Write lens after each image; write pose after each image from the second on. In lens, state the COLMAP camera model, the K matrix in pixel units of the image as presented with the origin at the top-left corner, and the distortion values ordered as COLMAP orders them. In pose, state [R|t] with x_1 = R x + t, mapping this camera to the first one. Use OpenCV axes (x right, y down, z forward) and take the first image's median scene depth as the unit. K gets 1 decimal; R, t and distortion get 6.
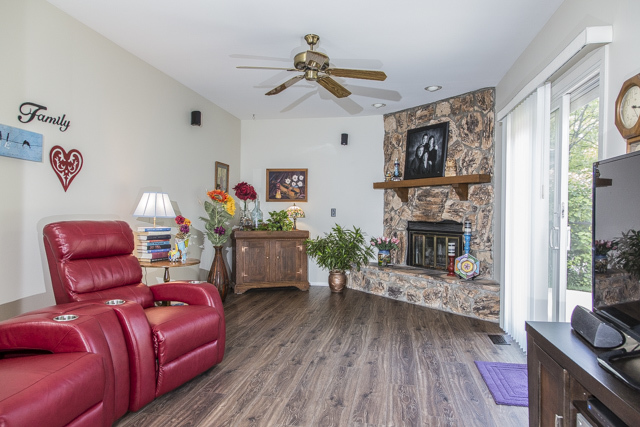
lens RADIAL K [[430.9, 0, 320.3], [0, 430.9, 212.2], [0, 0, 1]] dist [0.009796, -0.008440]
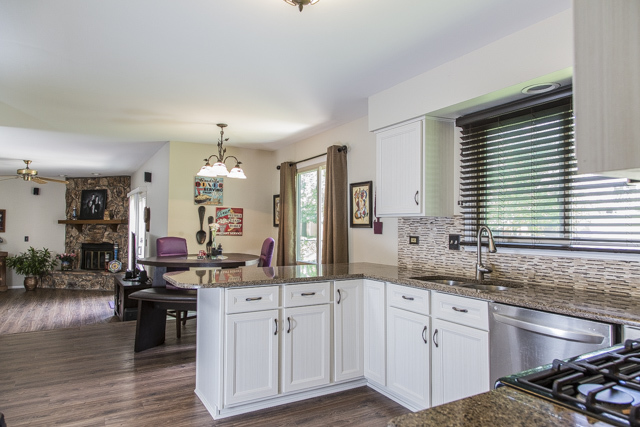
lens RADIAL K [[430.9, 0, 323.3], [0, 430.9, 210.7], [0, 0, 1]] dist [0.009796, -0.008440]
pose [[0.765353, 0.014121, 0.643456, -0.171070], [0.006535, 0.999537, -0.029708, -0.052858], [-0.643577, 0.026942, 0.764907, -0.950061]]
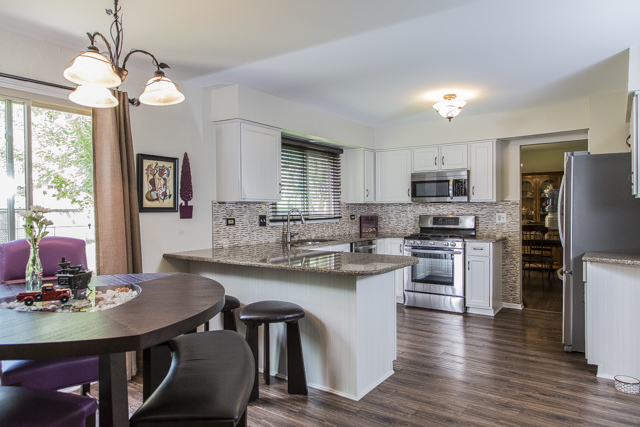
lens RADIAL K [[430.9, 0, 320.5], [0, 430.9, 213.5], [0, 0, 1]] dist [0.009796, -0.008440]
pose [[-0.908641, -0.006469, 0.417528, 0.065553], [0.000137, 0.999875, 0.015789, -0.052295], [-0.417578, 0.014404, -0.908527, 2.275812]]
